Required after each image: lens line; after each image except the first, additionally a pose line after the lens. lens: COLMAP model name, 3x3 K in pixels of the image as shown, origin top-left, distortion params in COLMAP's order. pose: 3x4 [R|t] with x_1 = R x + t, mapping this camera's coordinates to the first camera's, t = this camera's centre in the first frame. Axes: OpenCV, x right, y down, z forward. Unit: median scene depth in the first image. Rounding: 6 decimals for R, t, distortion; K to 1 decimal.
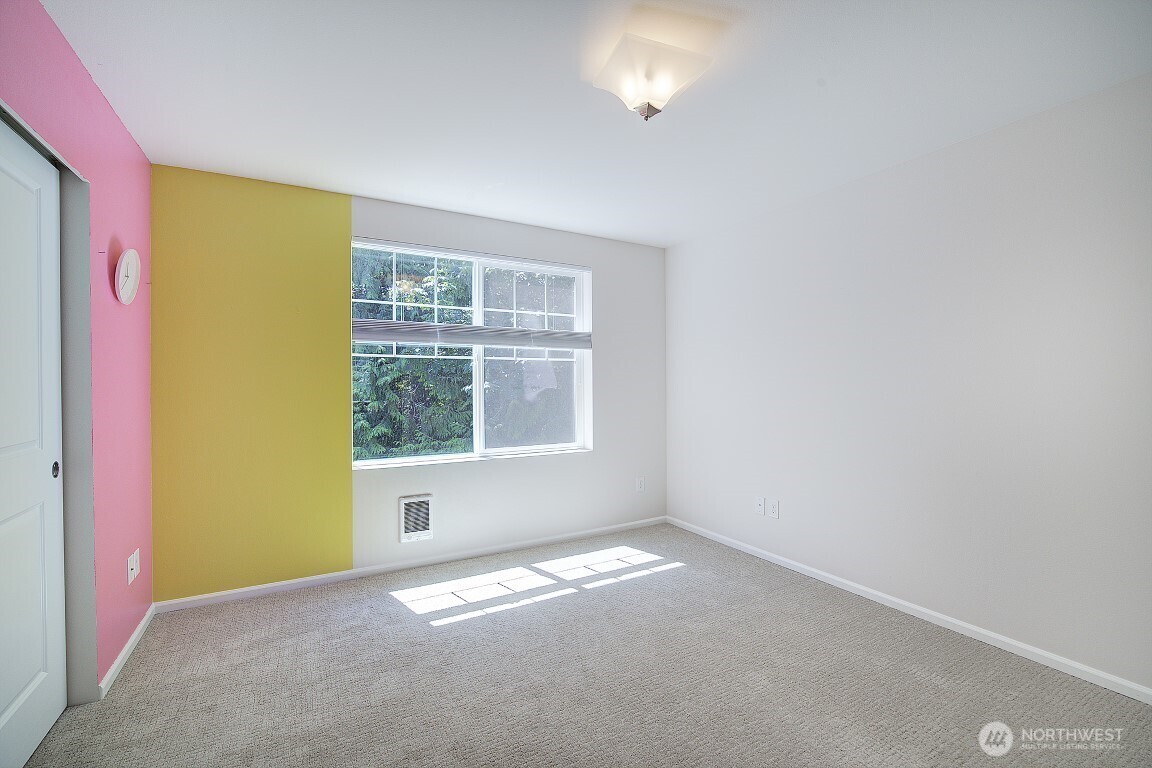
lens RADIAL K [[501.4, 0, 568.8], [0, 501.4, 381.9], [0, 0, 1]] dist [-0.000531, 0.000114]
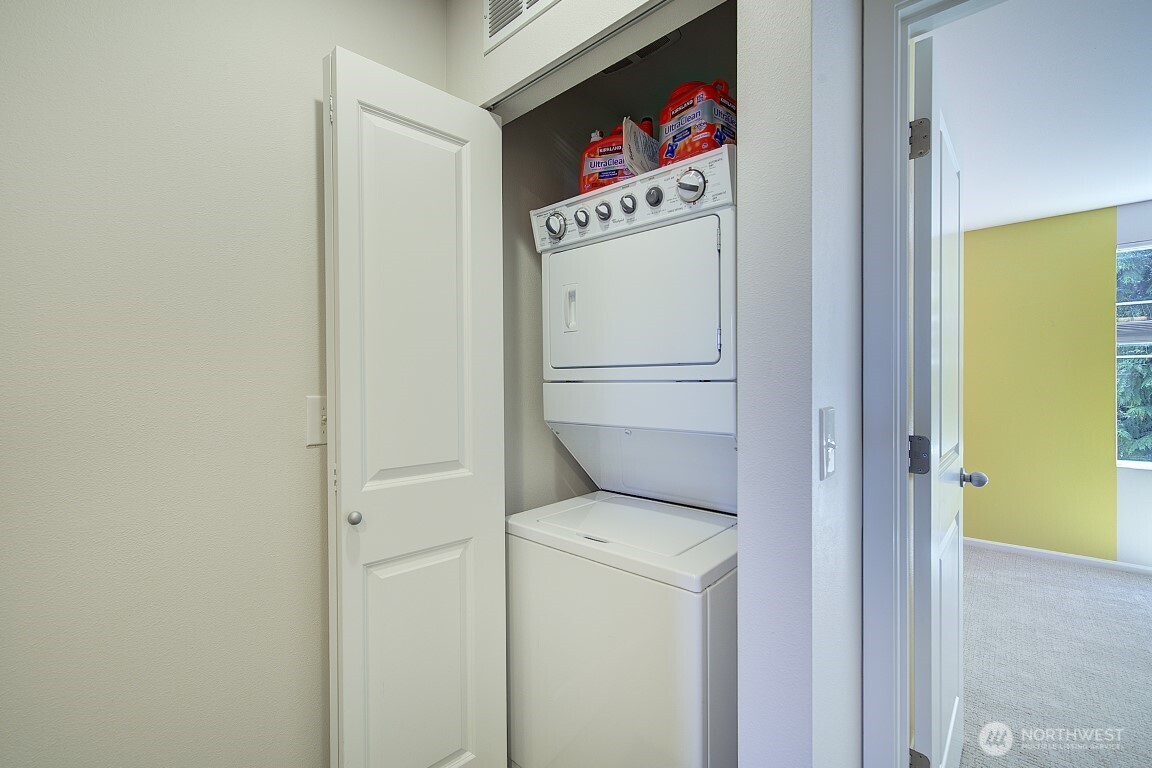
lens RADIAL K [[476.4, 0, 576.0], [0, 476.4, 384.0], [0, 0, 1]] dist [0.001632, 0.000443]
pose [[0.326775, 0.001689, -0.945101, 0.141740], [-0.003116, 0.999995, 0.000710, 0.000218], [0.945097, 0.002713, 0.326779, -0.392306]]
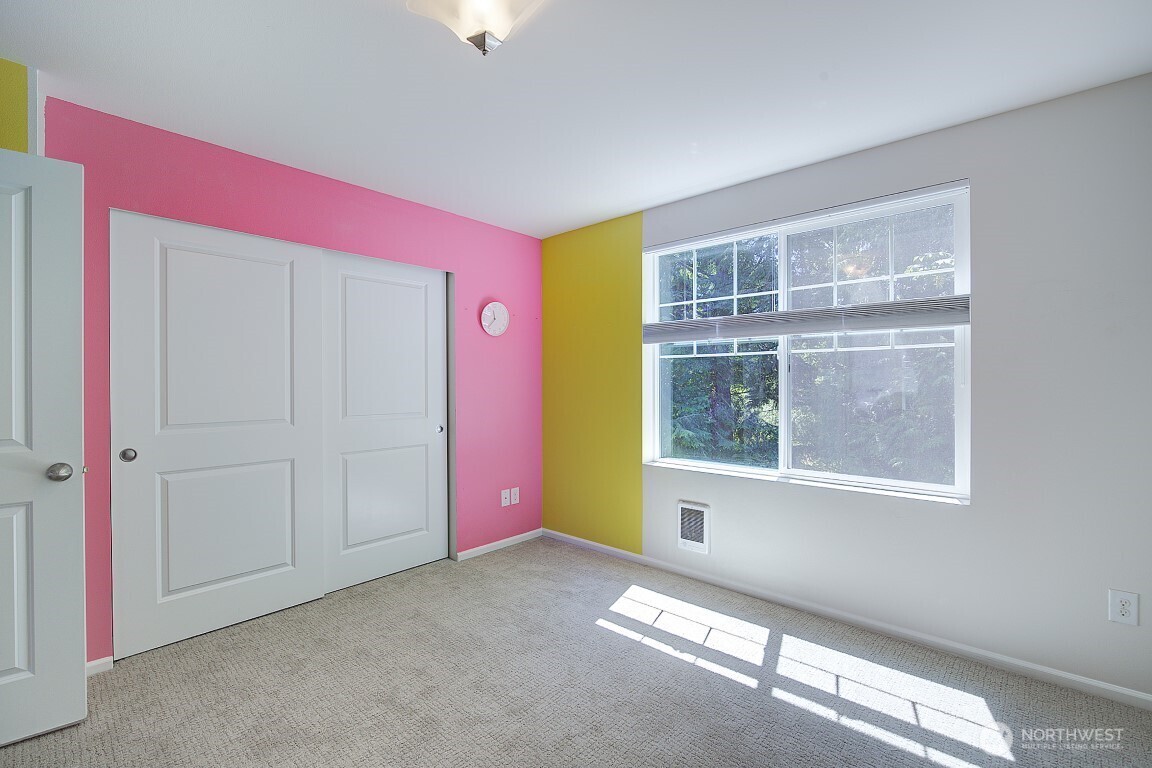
lens RADIAL K [[501.4, 0, 568.8], [0, 501.4, 381.9], [0, 0, 1]] dist [-0.000531, 0.000114]
pose [[0.319890, 0.002649, -0.947451, 0.513243], [0.004327, 0.999982, 0.004256, -0.006332], [0.947445, -0.005461, 0.319872, 0.472105]]
